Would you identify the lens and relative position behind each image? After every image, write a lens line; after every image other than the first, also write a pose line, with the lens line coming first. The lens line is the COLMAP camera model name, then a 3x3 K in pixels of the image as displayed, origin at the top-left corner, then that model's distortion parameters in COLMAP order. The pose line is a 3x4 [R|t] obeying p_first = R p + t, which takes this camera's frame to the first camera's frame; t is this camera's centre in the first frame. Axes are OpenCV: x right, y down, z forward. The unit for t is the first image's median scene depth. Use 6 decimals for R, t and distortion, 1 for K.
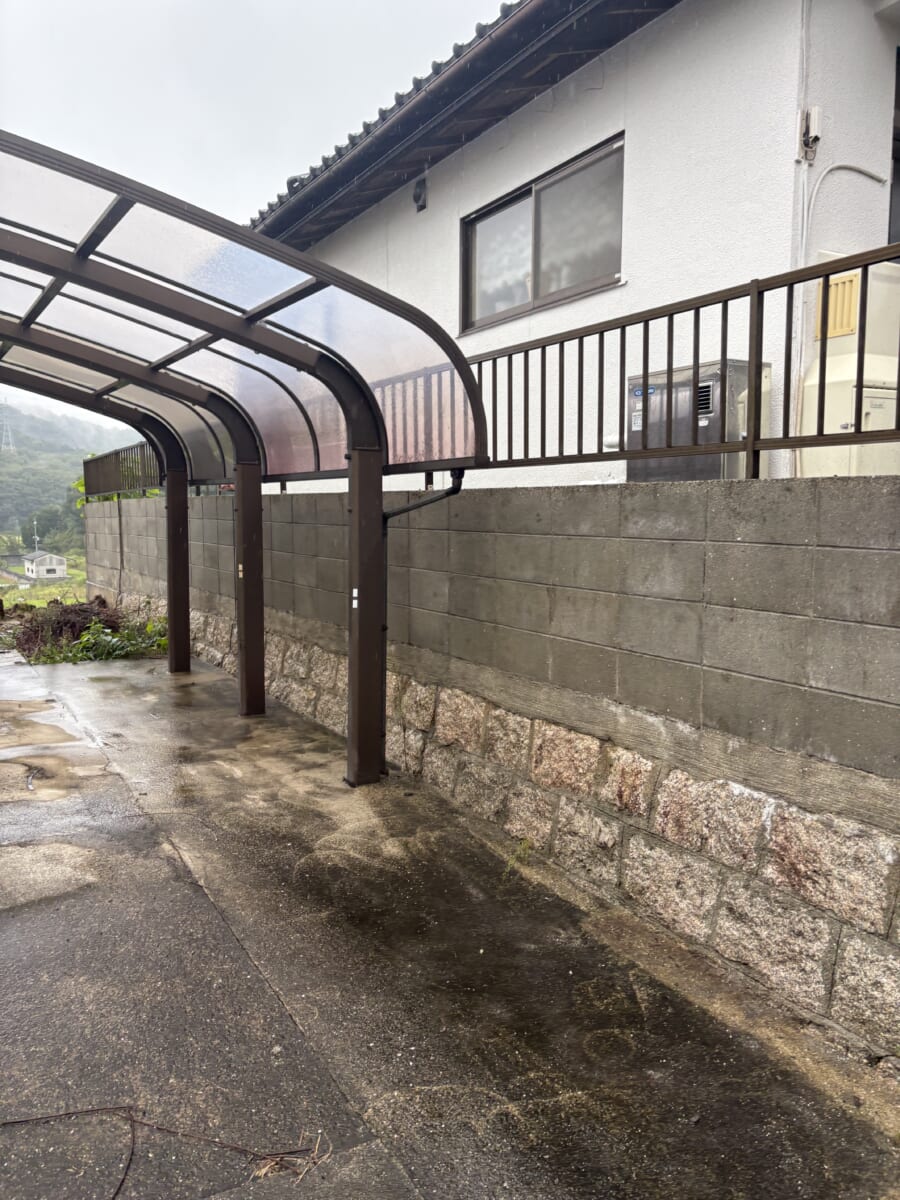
lens RADIAL K [[927.6, 0, 450.0], [0, 927.6, 600.0], [0, 0, 1]] dist [0.076473, -0.086806]
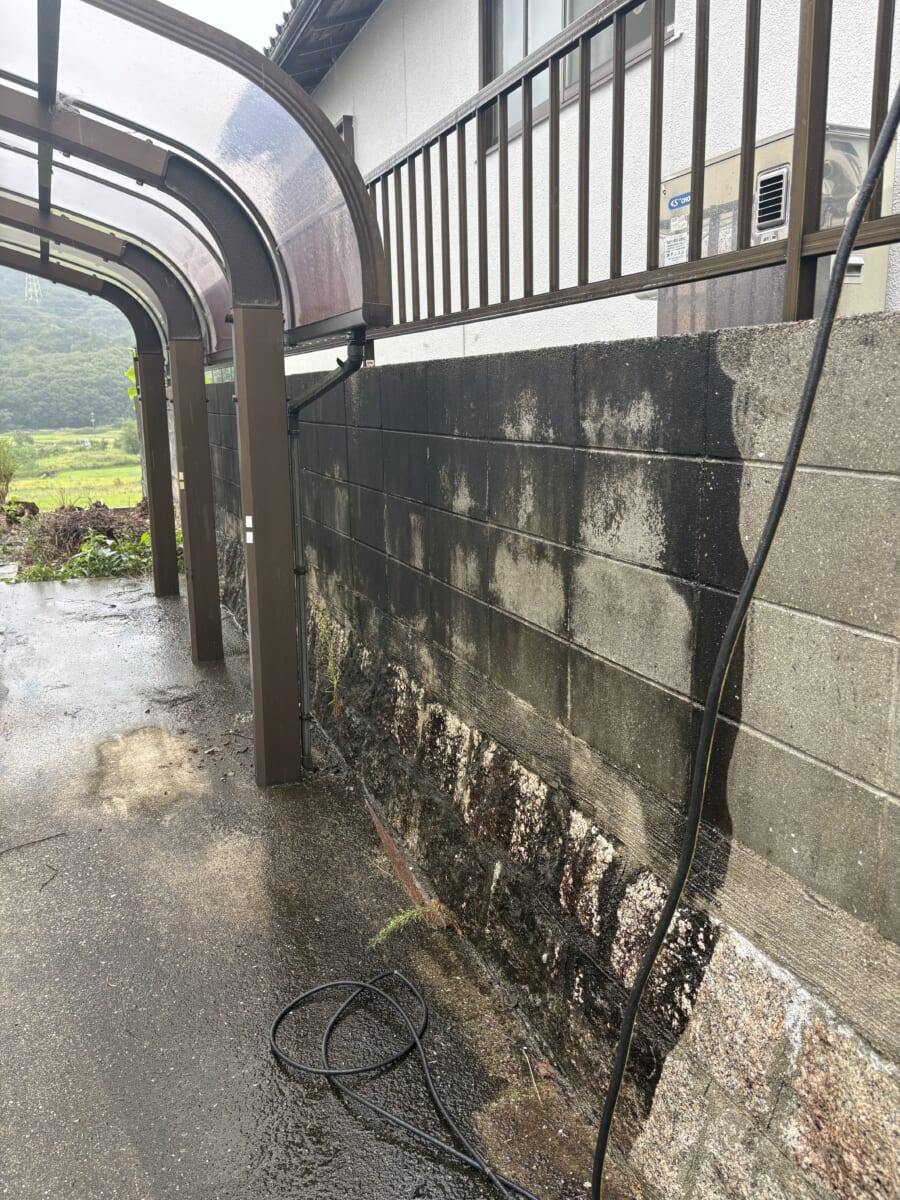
lens RADIAL K [[927.6, 0, 450.0], [0, 927.6, 600.0], [0, 0, 1]] dist [0.076473, -0.086806]
pose [[0.990098, 0.017460, -0.139291, 0.148222], [-0.001186, 0.993240, 0.116070, -0.031710], [0.140376, -0.114755, 0.983426, 0.339070]]
